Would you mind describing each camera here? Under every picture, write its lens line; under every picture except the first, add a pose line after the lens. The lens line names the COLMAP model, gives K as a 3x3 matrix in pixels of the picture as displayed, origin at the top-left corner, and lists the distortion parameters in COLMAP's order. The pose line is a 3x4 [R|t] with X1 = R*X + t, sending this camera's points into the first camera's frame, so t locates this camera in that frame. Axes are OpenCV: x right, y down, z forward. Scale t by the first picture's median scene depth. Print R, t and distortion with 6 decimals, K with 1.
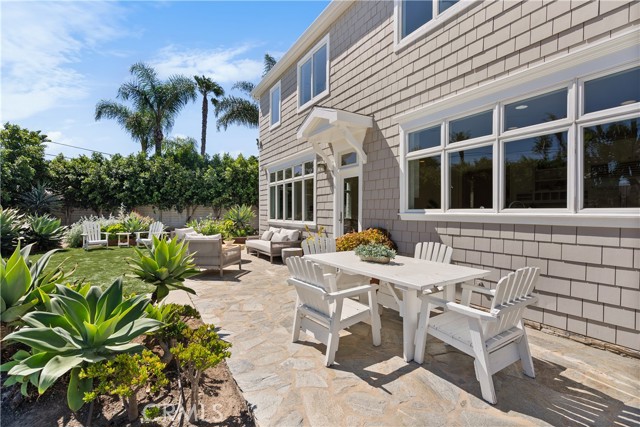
lens RADIAL K [[289.2, 0, 323.2], [0, 289.2, 214.6], [0, 0, 1]] dist [-0.001293, 0.000142]
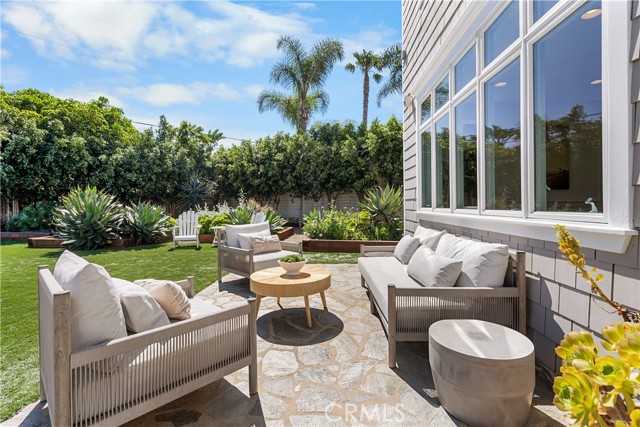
lens RADIAL K [[293.1, 0, 318.2], [0, 293.1, 204.2], [0, 0, 1]] dist [-0.002139, 0.000249]
pose [[0.822632, -0.007488, -0.568525, -0.042663], [0.002222, 0.999948, -0.009955, 0.010330], [0.568570, 0.006926, 0.822606, 0.391997]]
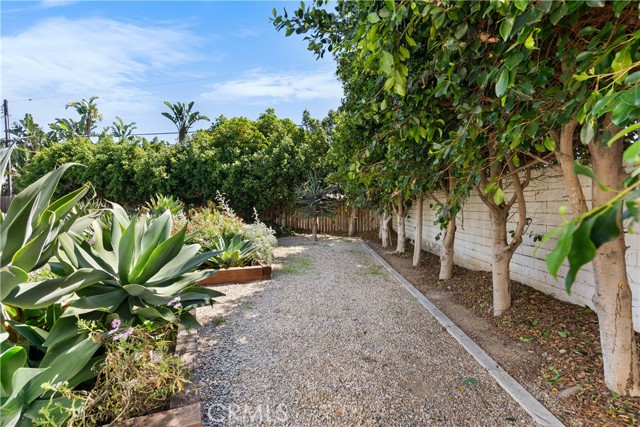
lens RADIAL K [[289.2, 0, 323.2], [0, 289.2, 214.6], [0, 0, 1]] dist [-0.001293, 0.000142]
pose [[-0.104841, 0.020955, -0.994268, -0.193152], [-0.021232, 0.999503, 0.023304, -0.015174], [0.994262, 0.023553, -0.104344, 1.090281]]
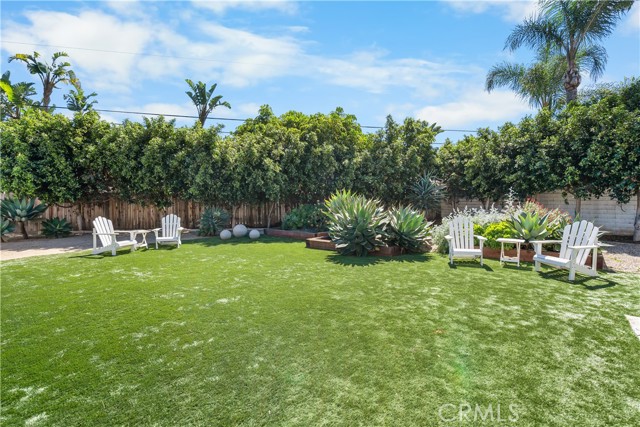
lens RADIAL K [[290.4, 0, 320.8], [0, 290.4, 207.3], [0, 0, 1]] dist [0.000325, 0.000283]
pose [[0.352690, 0.002806, -0.935736, -0.225090], [0.000323, 0.999995, 0.003120, 0.000514], [0.935740, -0.001403, 0.352688, 0.350271]]
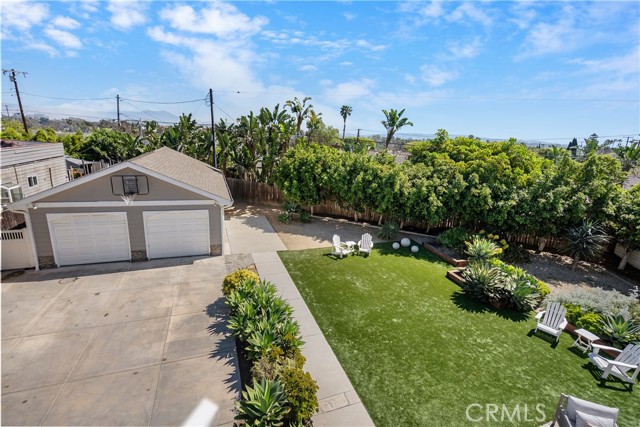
lens RADIAL K [[289.2, 0, 323.2], [0, 289.2, 214.6], [0, 0, 1]] dist [-0.001293, 0.000142]
pose [[-0.191123, 0.236936, -0.952541, 0.105394], [-0.069437, 0.964735, 0.253901, -0.307679], [0.979107, 0.114668, -0.167931, 0.282322]]
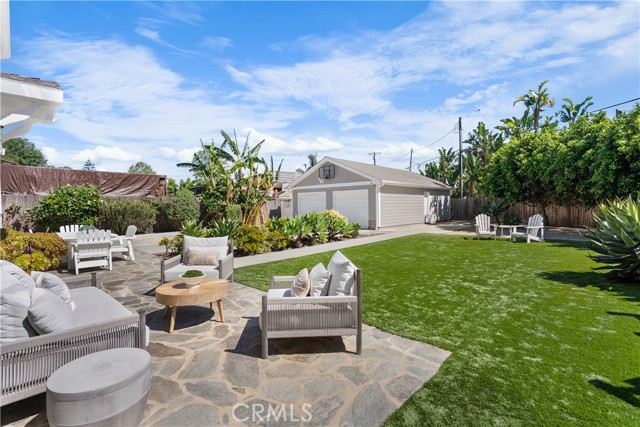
lens RADIAL K [[294.6, 0, 320.0], [0, 294.6, 213.5], [0, 0, 1]] dist [0.003721, 0.000494]
pose [[-0.967168, 0.013188, -0.253794, -0.222562], [0.005116, 0.999461, 0.032439, -0.011421], [0.254085, 0.030075, -0.966714, 0.836273]]
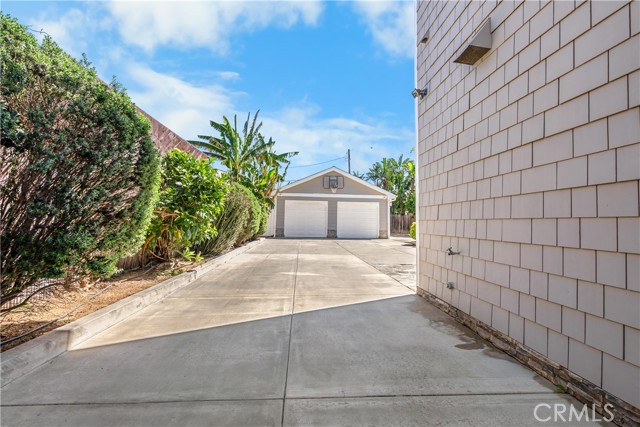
lens RADIAL K [[289.2, 0, 323.2], [0, 289.2, 214.6], [0, 0, 1]] dist [-0.001293, 0.000142]
pose [[-0.467820, -0.031178, -0.883274, 0.508222], [-0.024865, 0.999446, -0.022109, 0.017486], [0.883474, 0.011620, -0.468337, 0.146699]]
